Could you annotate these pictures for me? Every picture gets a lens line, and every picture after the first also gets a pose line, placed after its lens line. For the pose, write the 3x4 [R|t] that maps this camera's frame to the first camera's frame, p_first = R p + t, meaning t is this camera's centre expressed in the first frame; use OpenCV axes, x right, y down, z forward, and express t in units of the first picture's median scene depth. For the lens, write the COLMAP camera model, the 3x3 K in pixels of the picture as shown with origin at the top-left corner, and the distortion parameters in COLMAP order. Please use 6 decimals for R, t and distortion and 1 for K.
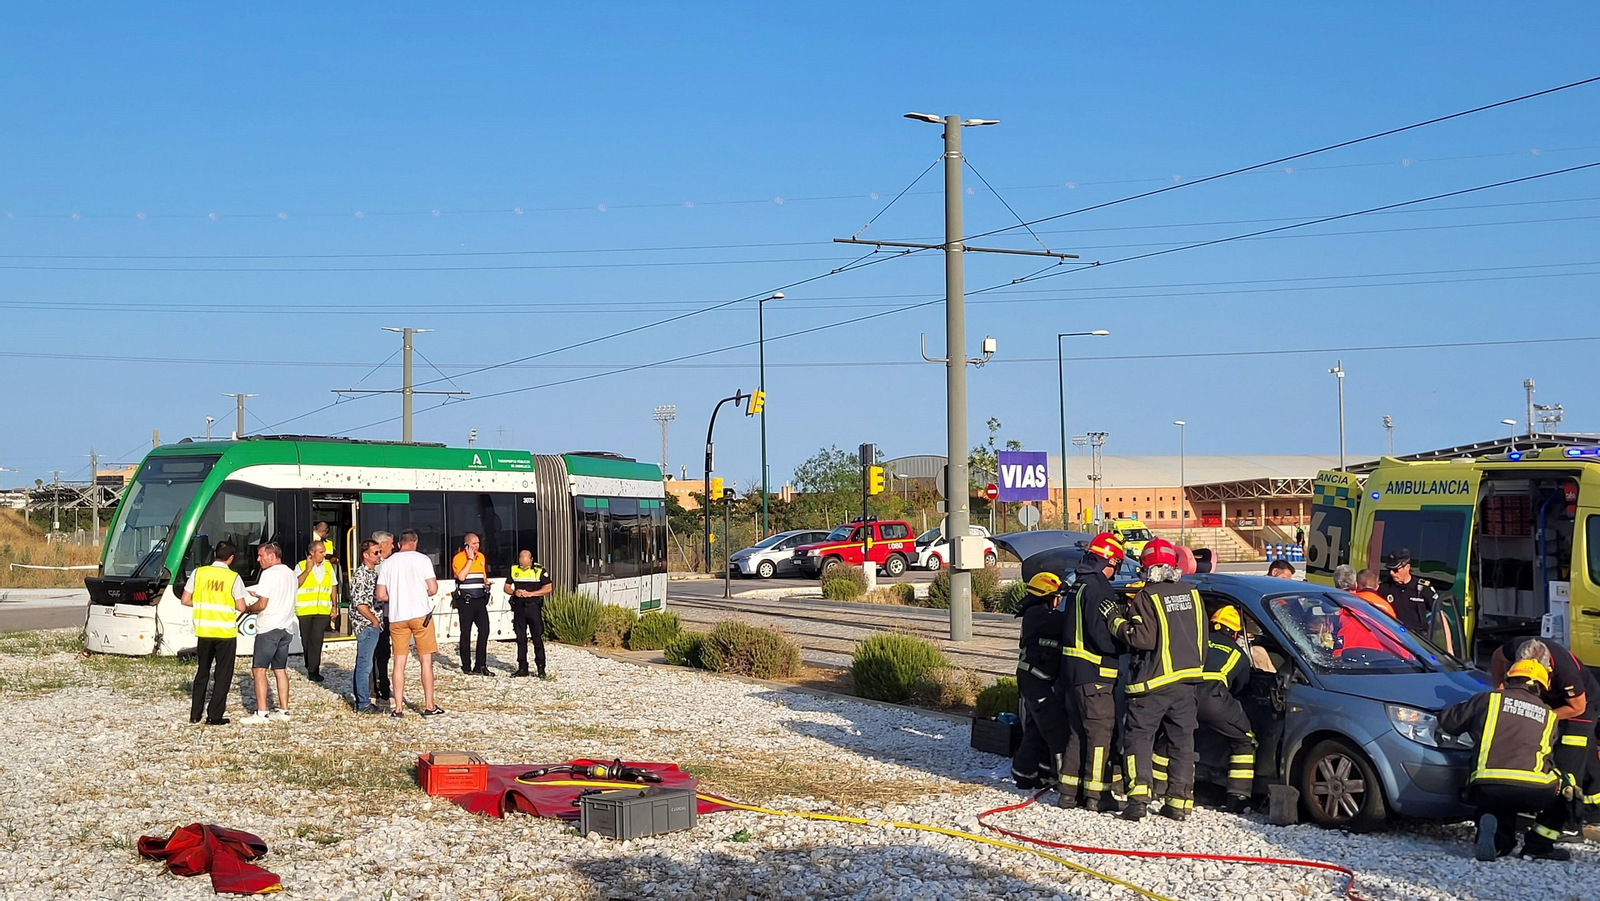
lens RADIAL K [[1810.9, 0, 806.5], [0, 1810.9, 454.0], [0, 0, 1]] dist [0.030376, 0.024810]
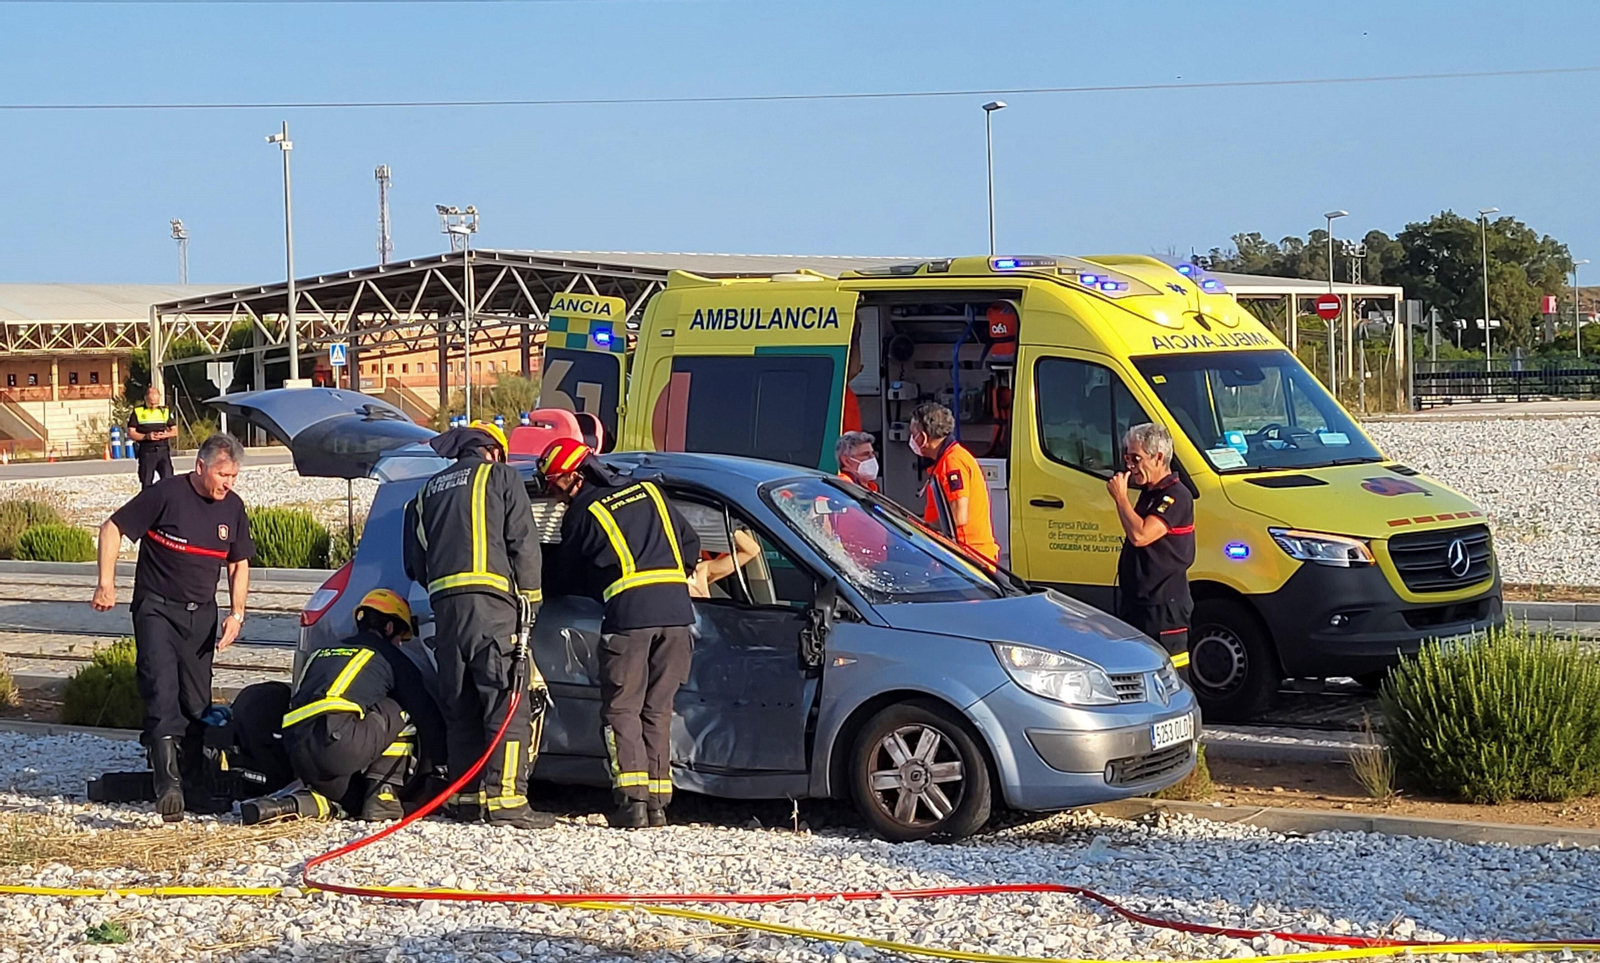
lens RADIAL K [[3073.6, 0, 723.9], [0, 3073.6, 479.4], [0, 0, 1]] dist [0.036935, 0.123598]
pose [[0.880512, -0.024353, 0.473399, -0.114092], [-0.005816, 0.998049, 0.062158, 0.004863], [-0.473989, -0.057484, 0.878652, 0.034972]]
